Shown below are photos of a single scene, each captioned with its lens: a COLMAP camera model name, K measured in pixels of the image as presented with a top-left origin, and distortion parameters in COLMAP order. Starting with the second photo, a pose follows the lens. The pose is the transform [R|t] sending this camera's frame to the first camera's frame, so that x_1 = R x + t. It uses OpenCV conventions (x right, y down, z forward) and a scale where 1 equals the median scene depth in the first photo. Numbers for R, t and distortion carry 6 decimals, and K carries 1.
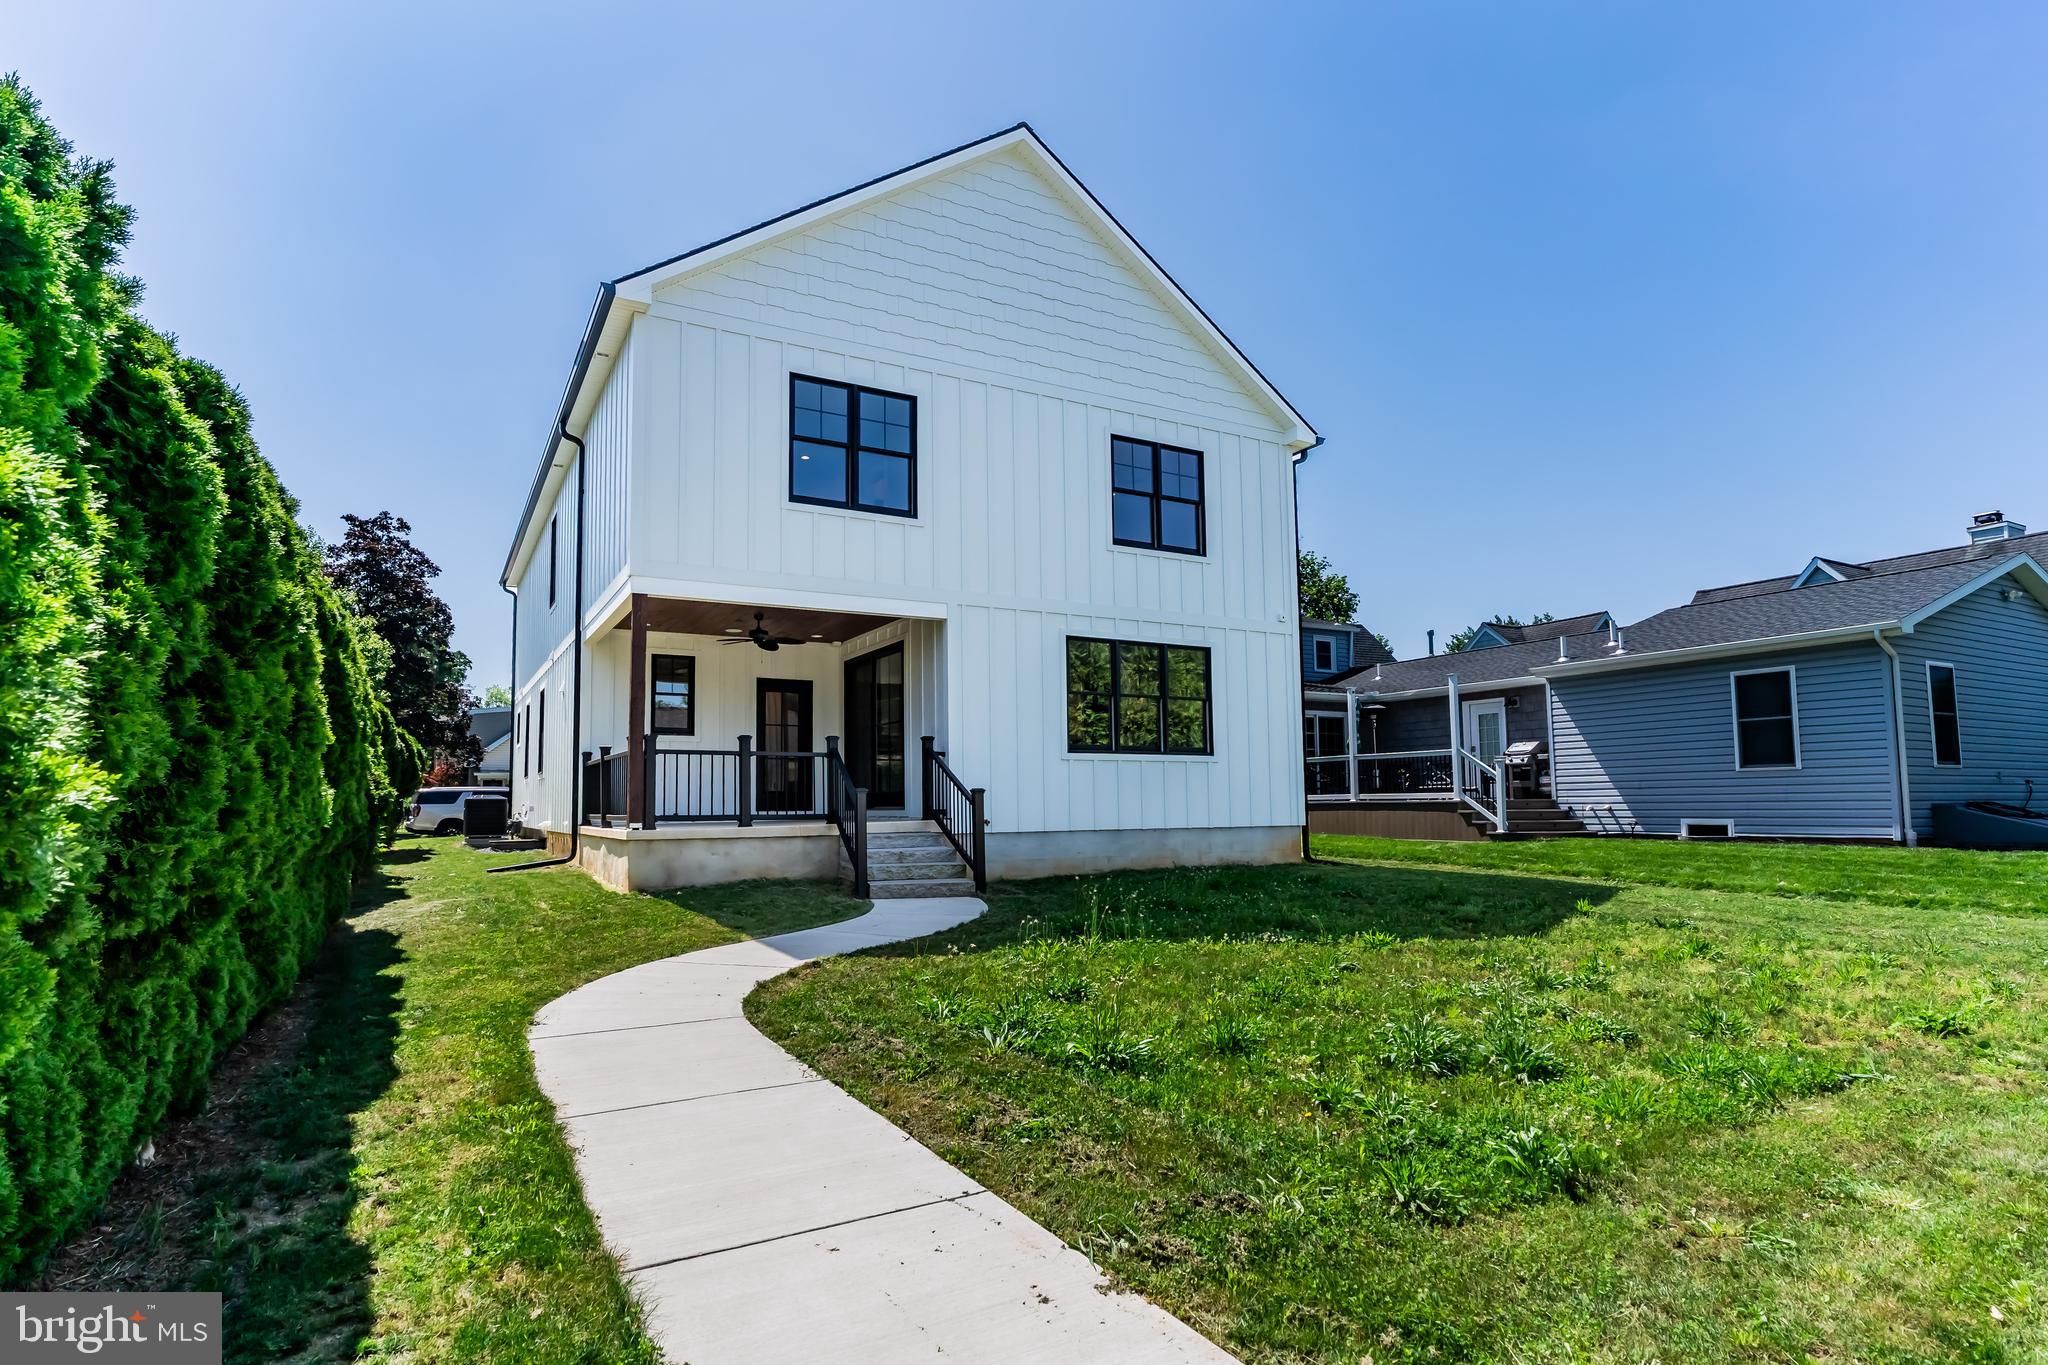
lens RADIAL K [[1054.3, 0, 1023.2], [0, 1054.3, 696.3], [0, 0, 1]] dist [-0.000837, -0.000463]
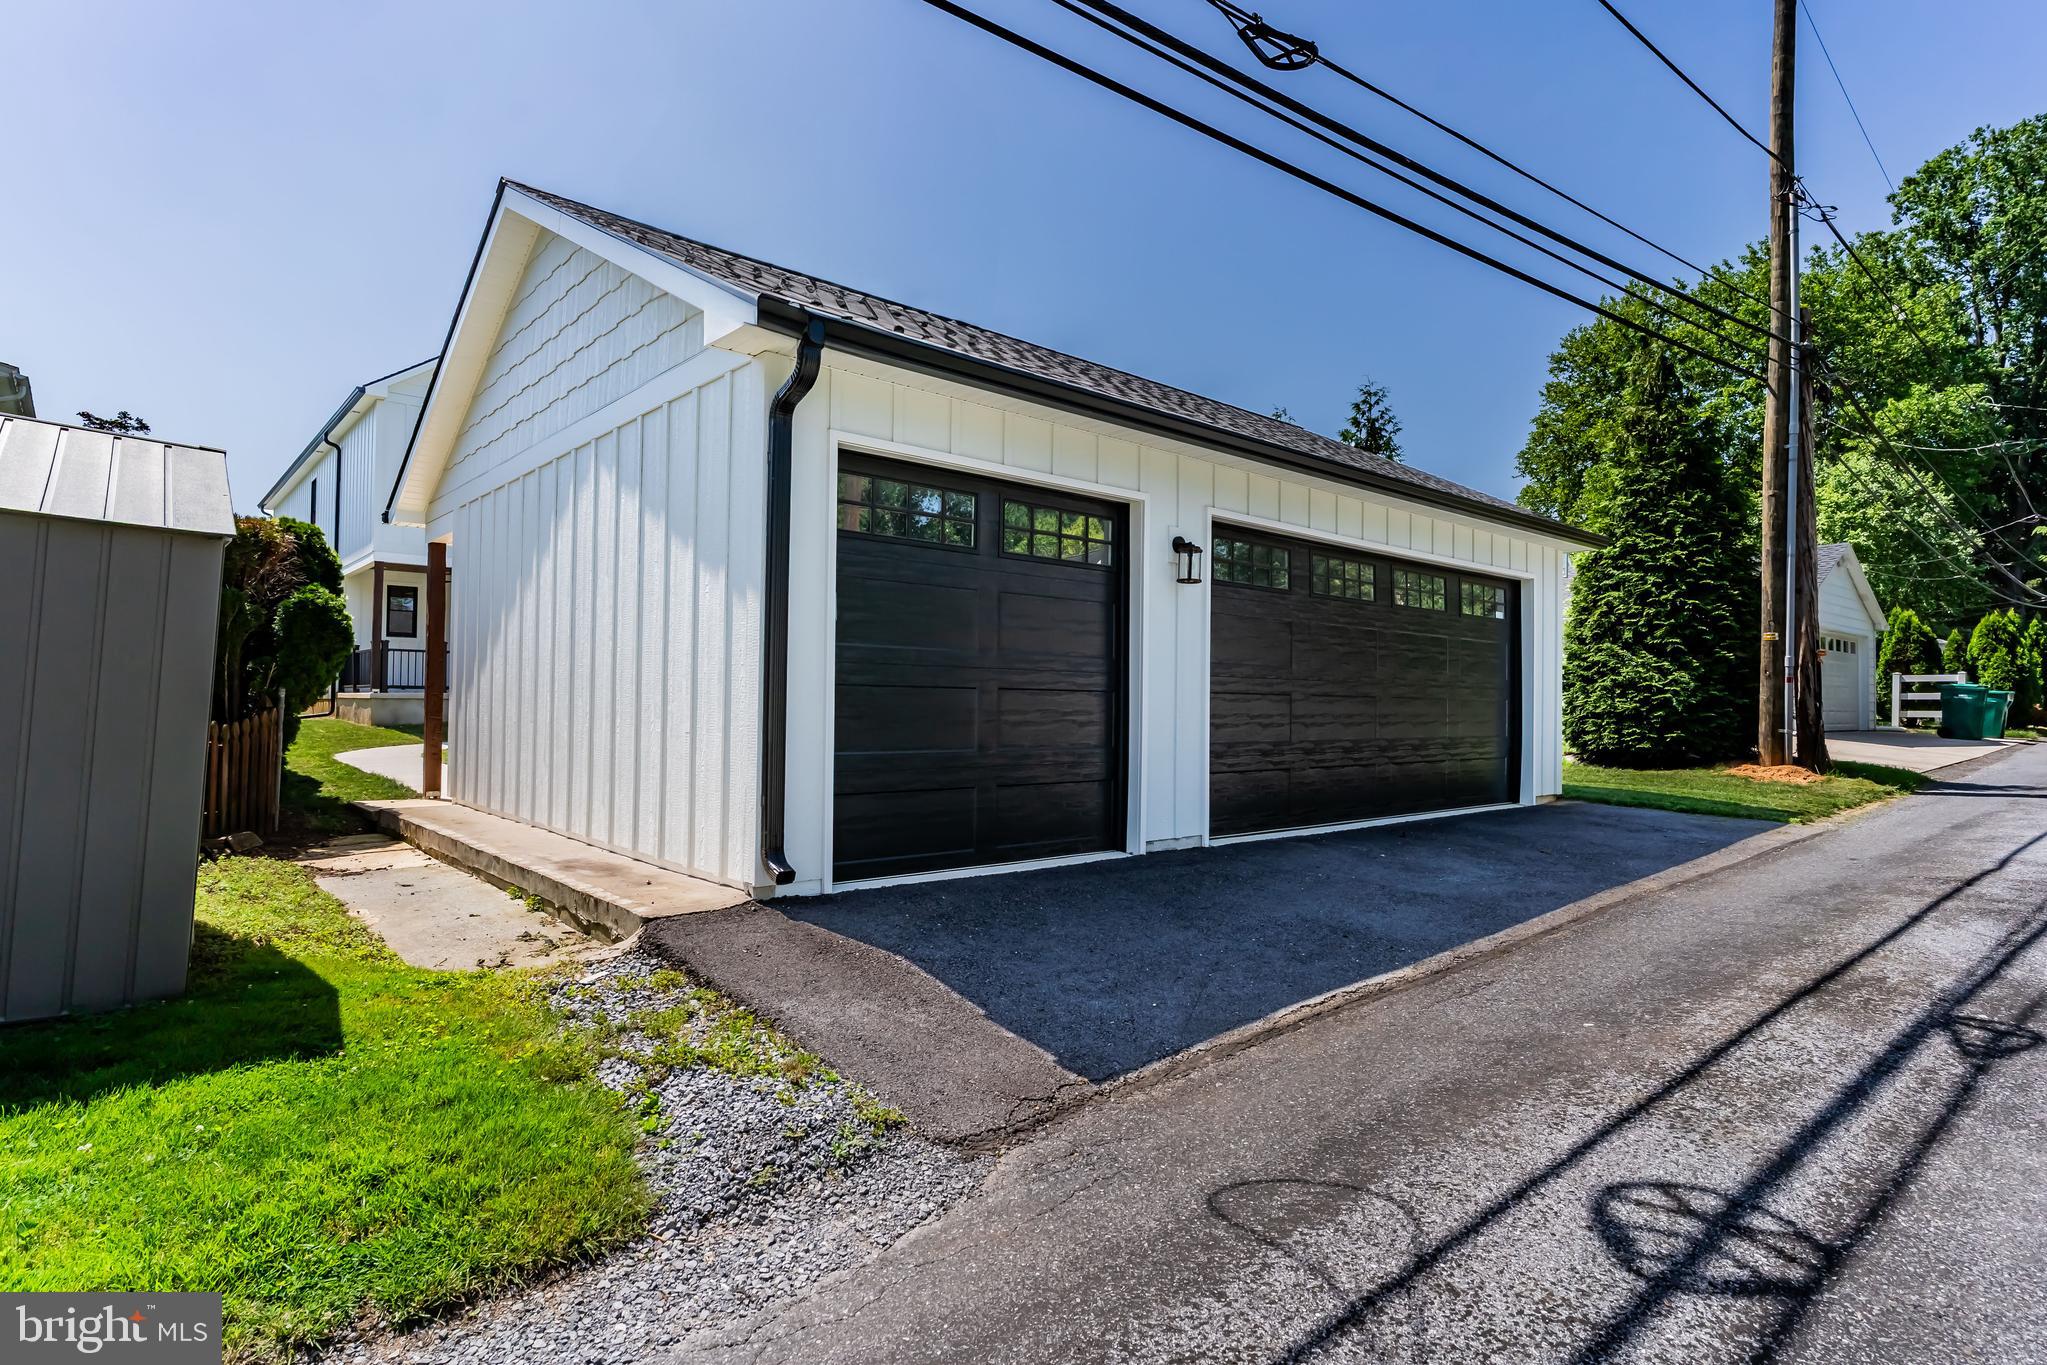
lens RADIAL K [[1053.8, 0, 1022.7], [0, 1053.8, 696.3], [0, 0, 1]] dist [-0.000837, -0.000463]
pose [[0.979926, 0.037204, 0.195858, 0.337017], [-0.052688, 0.995832, 0.074449, -0.052666], [-0.192272, -0.083274, 0.977802, -0.900656]]
